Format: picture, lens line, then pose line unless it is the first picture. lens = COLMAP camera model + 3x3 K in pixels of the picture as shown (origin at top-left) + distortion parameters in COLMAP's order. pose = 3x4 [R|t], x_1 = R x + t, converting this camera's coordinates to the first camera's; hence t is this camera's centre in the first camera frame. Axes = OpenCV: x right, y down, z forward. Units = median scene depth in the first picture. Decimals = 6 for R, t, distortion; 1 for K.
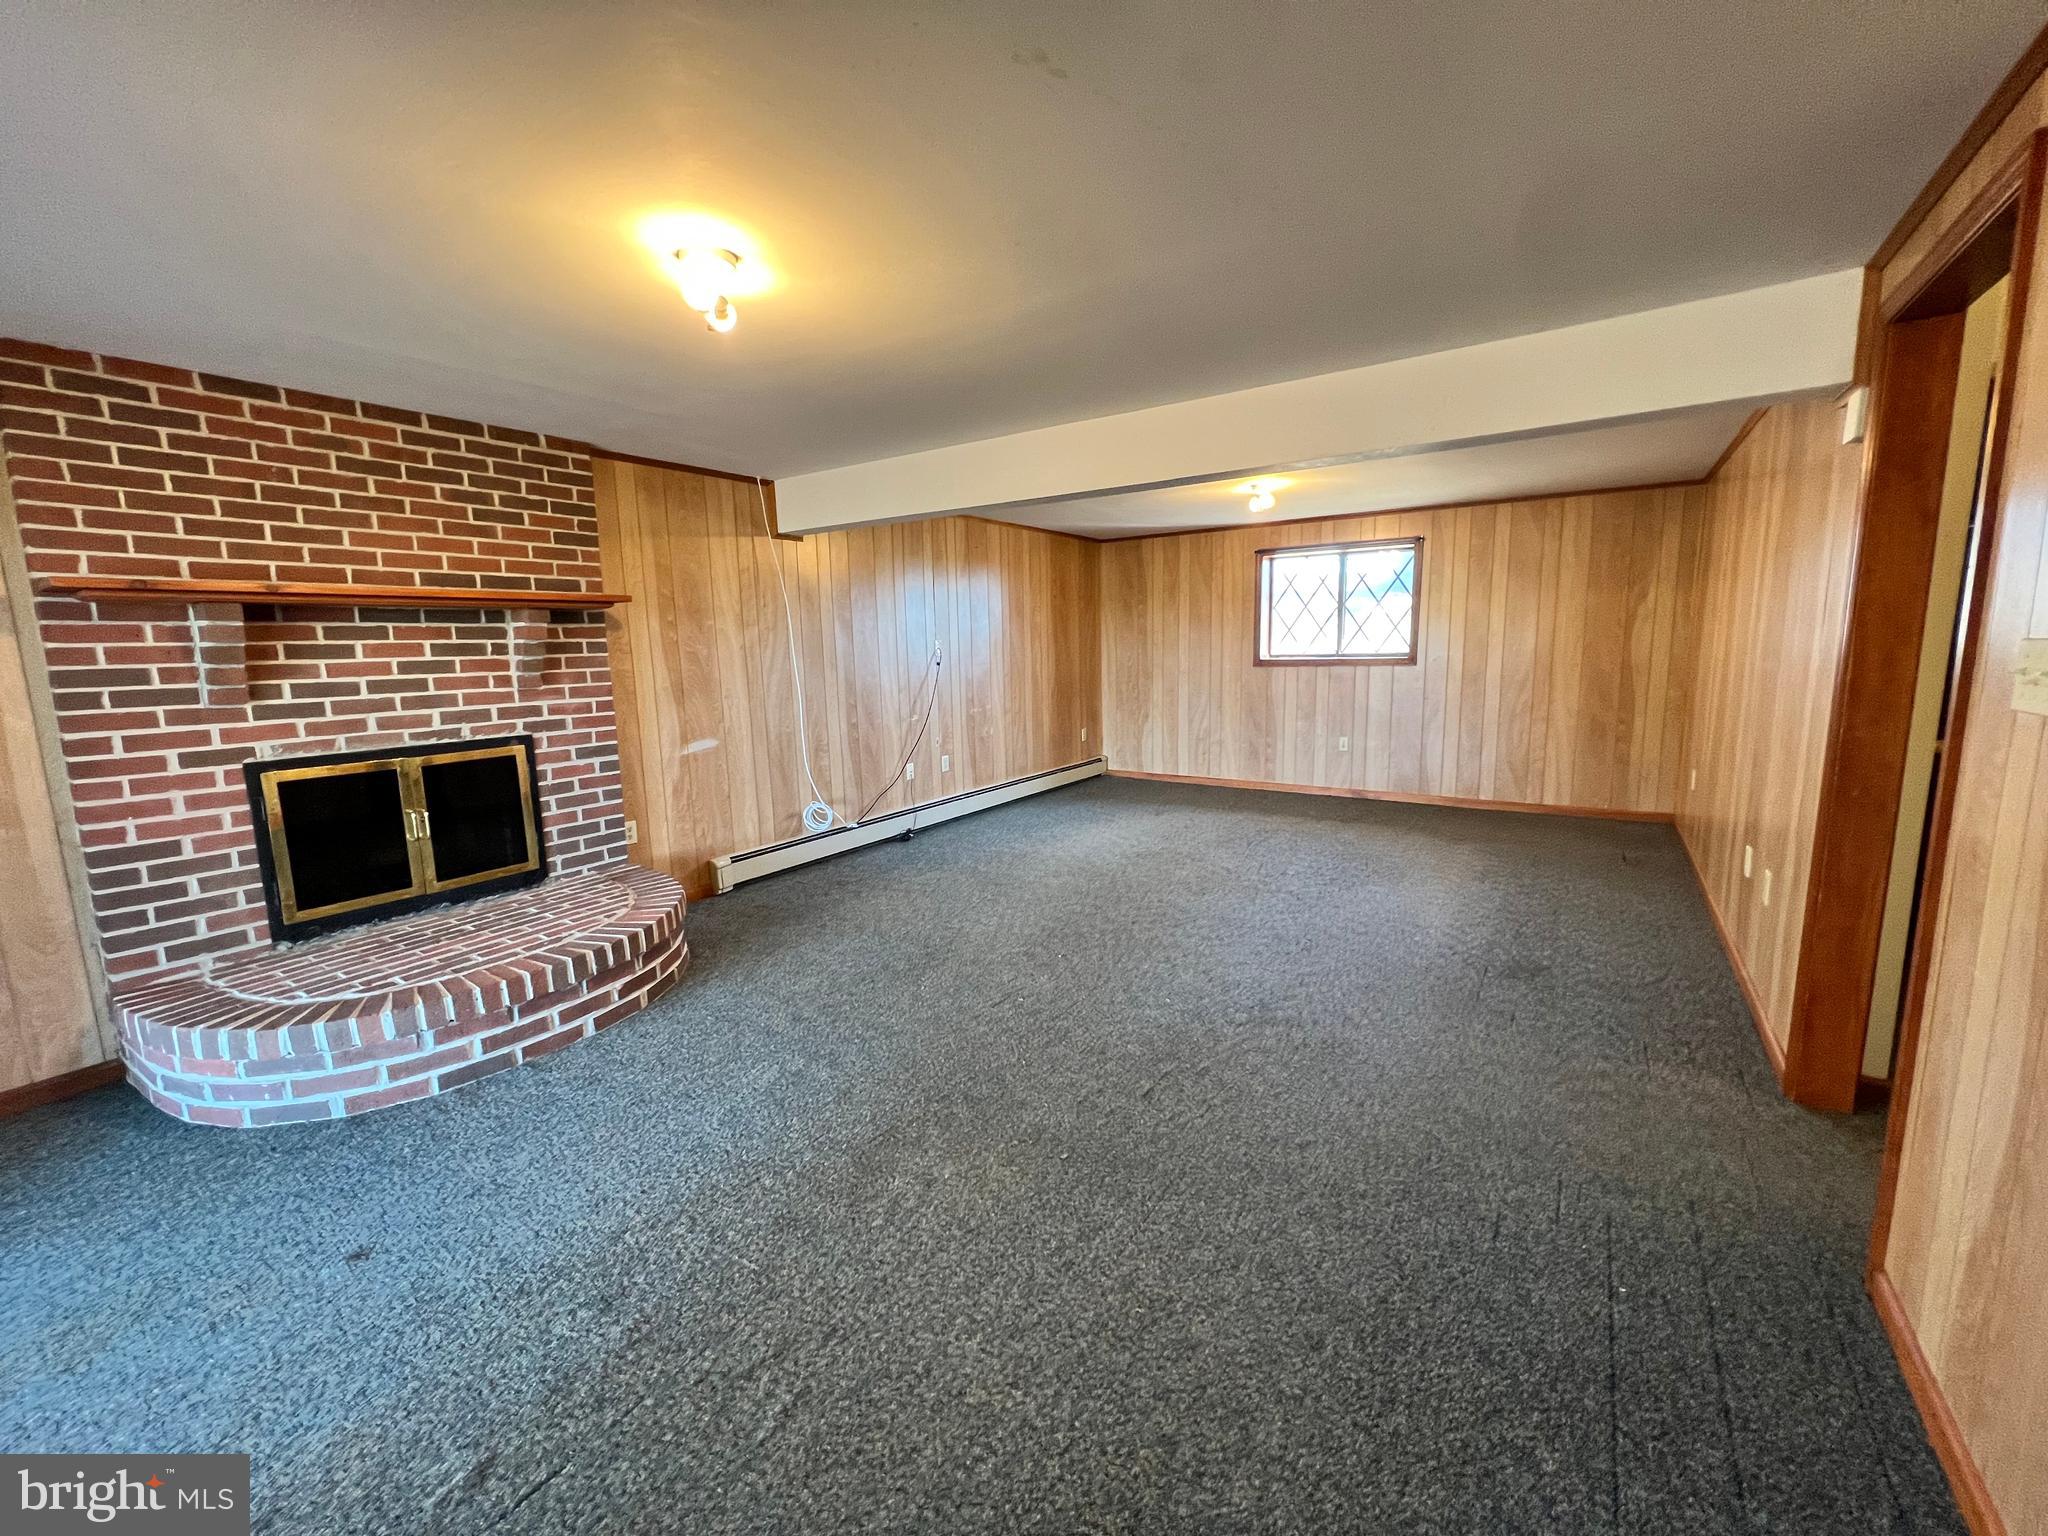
lens RADIAL K [[816.8, 0, 1028.0], [0, 816.8, 763.6], [0, 0, 1]] dist [-0.001005, 0.000048]
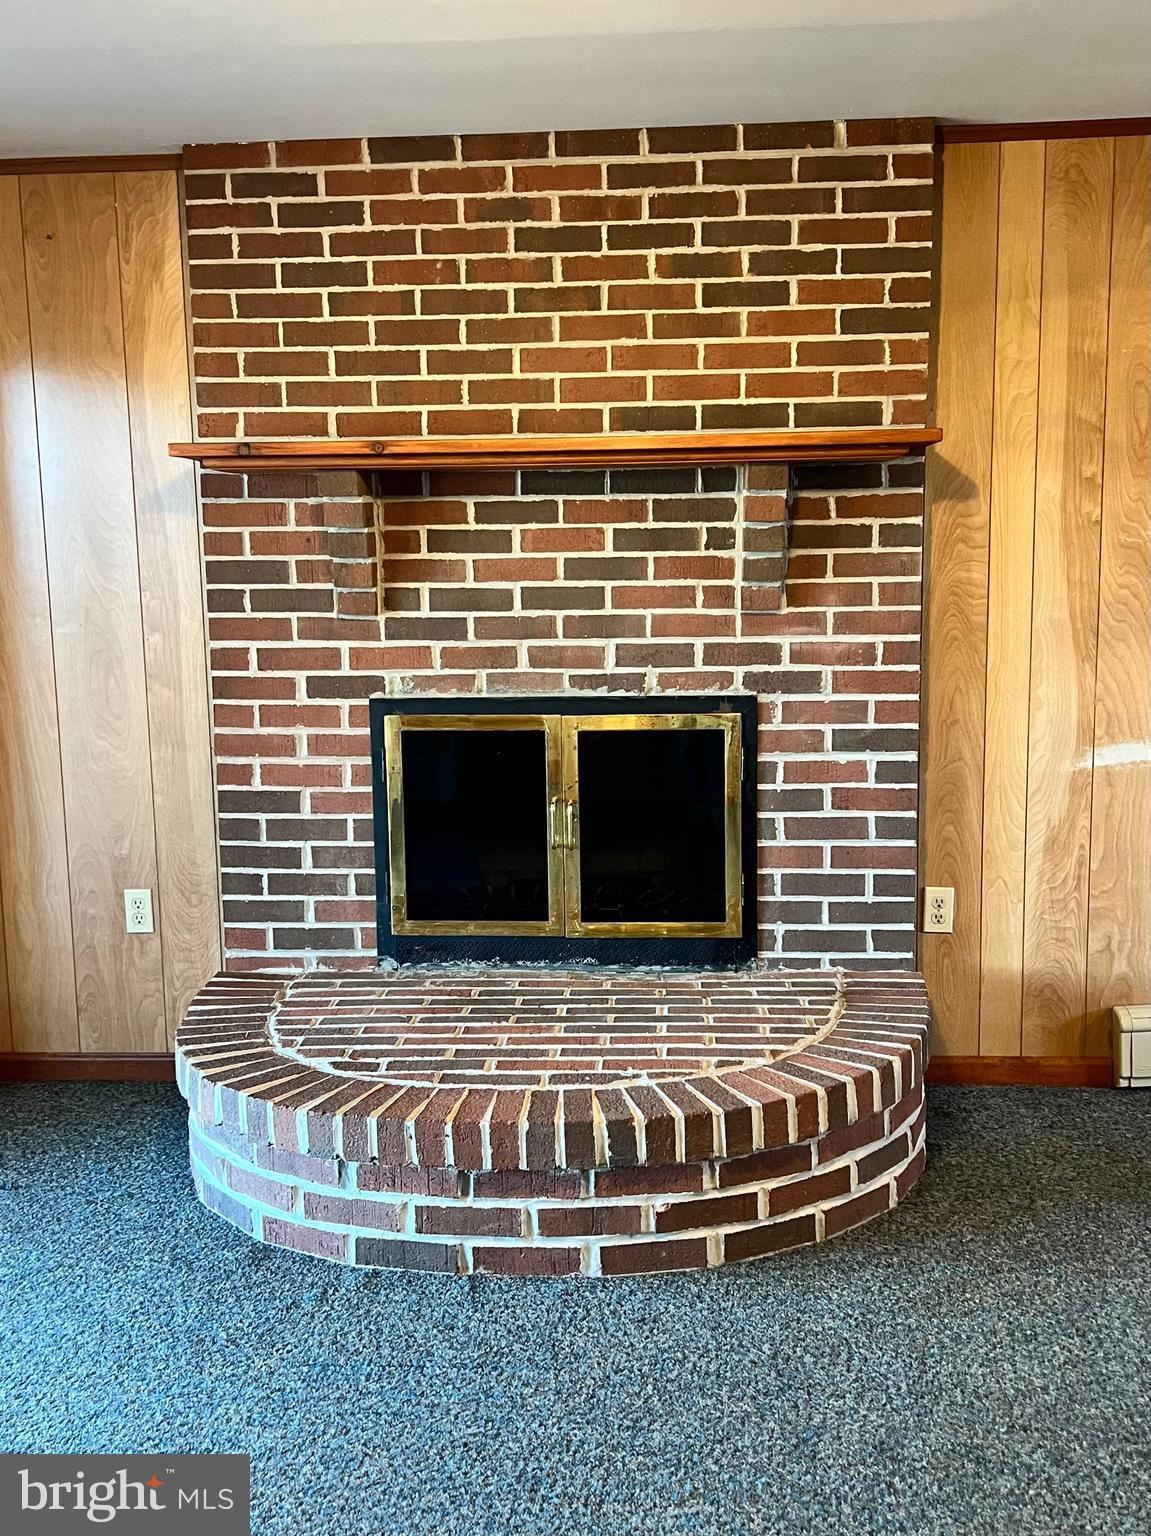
lens RADIAL K [[1534.3, 0, 576.7], [0, 1534.3, 778.2], [0, 0, 1]] dist [0.058129, 0.000000]
pose [[0.504504, 0.147468, -0.850723, 0.224873], [-0.124682, 0.987422, 0.097224, -0.069671], [0.854360, 0.057020, 0.516545, 0.390384]]
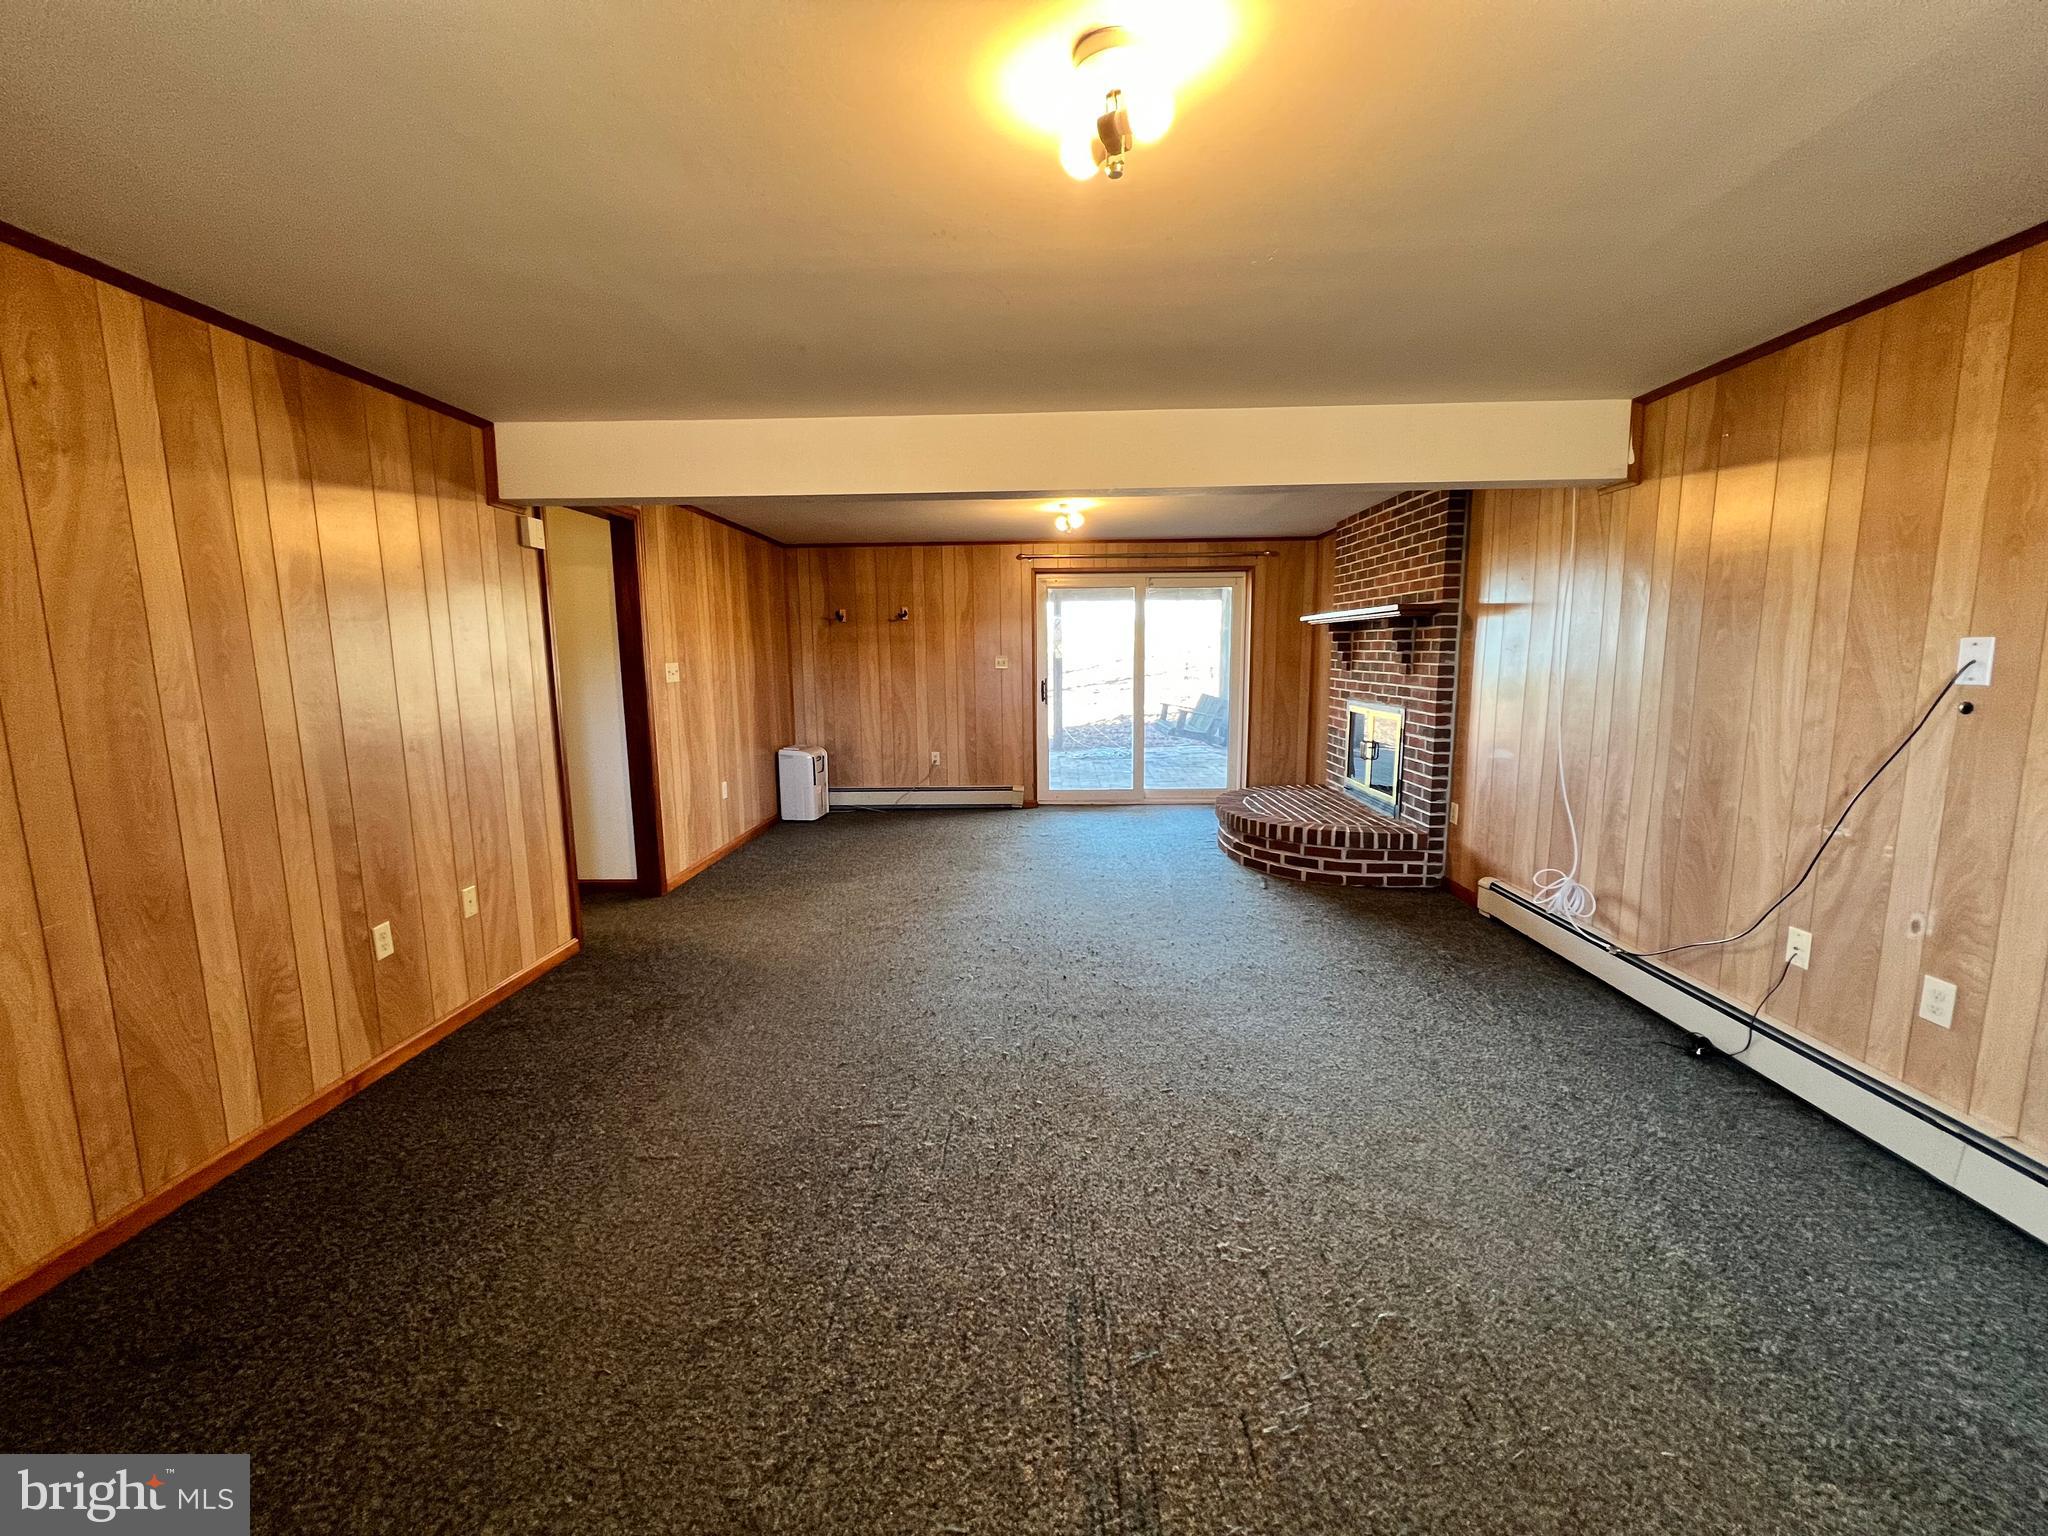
lens RADIAL K [[816.8, 0, 1020.7], [0, 816.8, 762.0], [0, 0, 1]] dist [-0.001005, 0.000048]
pose [[-0.844363, 0.106277, -0.525126, 0.704260], [-0.047738, 0.961307, 0.271312, -0.306921], [0.533641, 0.254154, -0.806618, 1.884347]]
